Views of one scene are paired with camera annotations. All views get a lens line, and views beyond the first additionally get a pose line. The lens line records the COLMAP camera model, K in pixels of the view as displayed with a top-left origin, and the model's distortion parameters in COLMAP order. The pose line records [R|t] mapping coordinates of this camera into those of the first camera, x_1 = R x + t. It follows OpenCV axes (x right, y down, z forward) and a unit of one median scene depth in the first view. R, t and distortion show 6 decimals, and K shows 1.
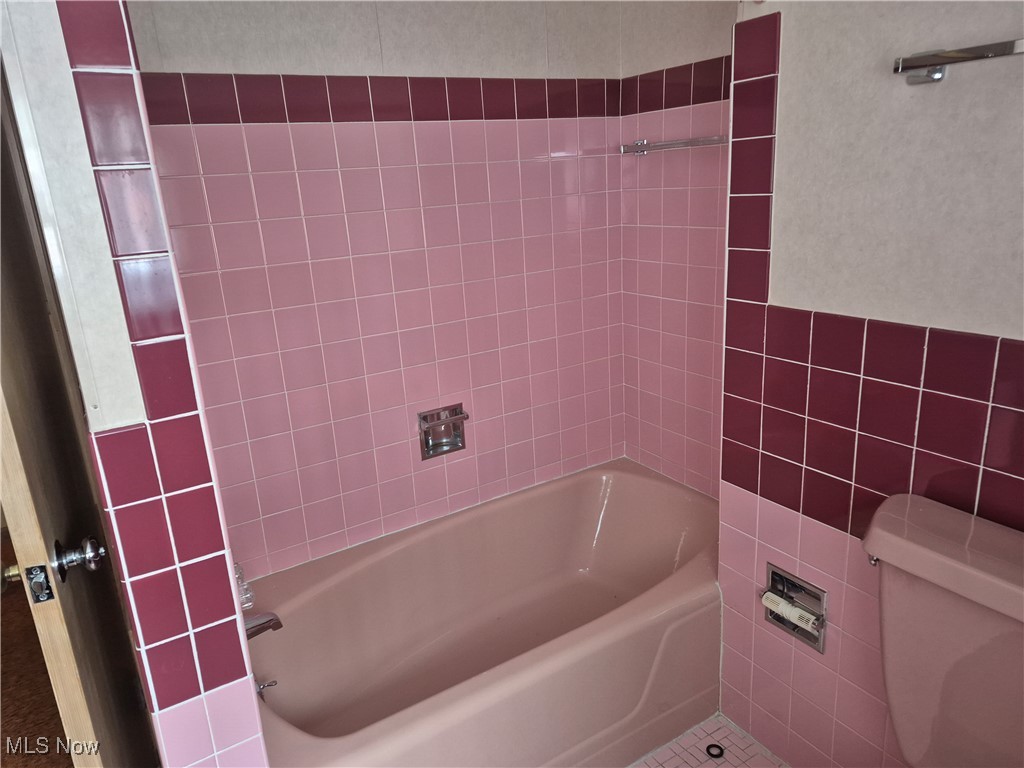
lens RADIAL K [[696.1, 0, 508.0], [0, 696.1, 384.6], [0, 0, 1]] dist [0.114140, -0.123808]
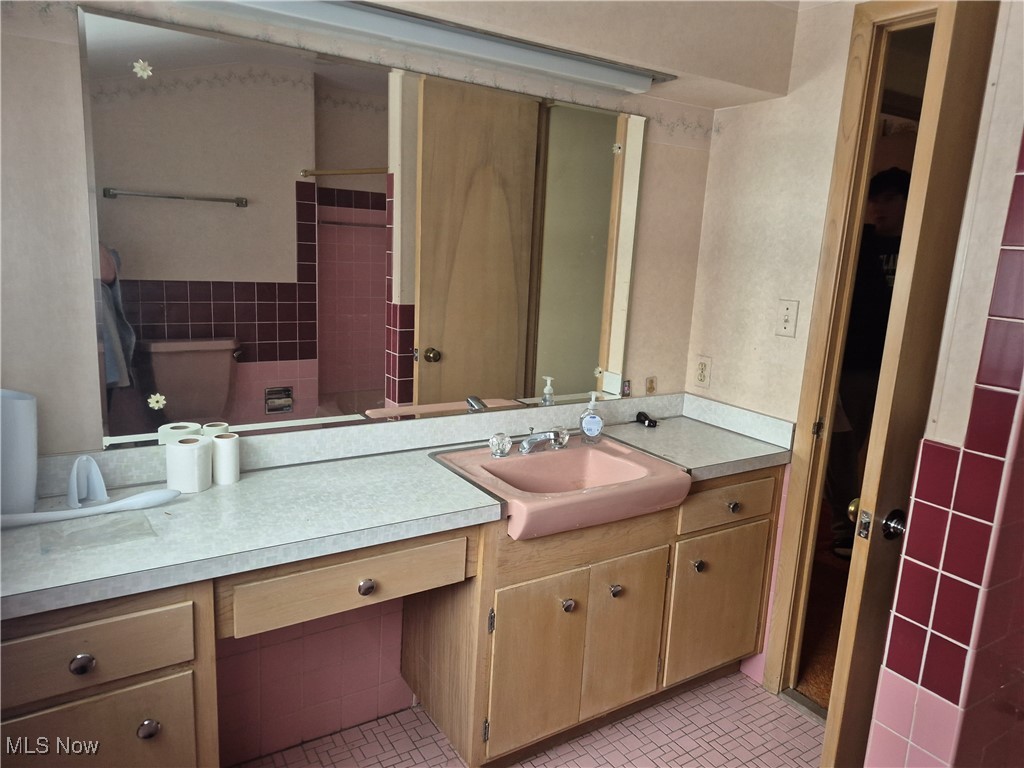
lens RADIAL K [[696.1, 0, 508.0], [0, 696.1, 384.6], [0, 0, 1]] dist [0.114140, -0.123808]
pose [[0.008060, 0.263104, -0.964734, 0.626340], [-0.337277, 0.908947, 0.245072, -0.081936], [0.941371, 0.323407, 0.096065, 0.105882]]
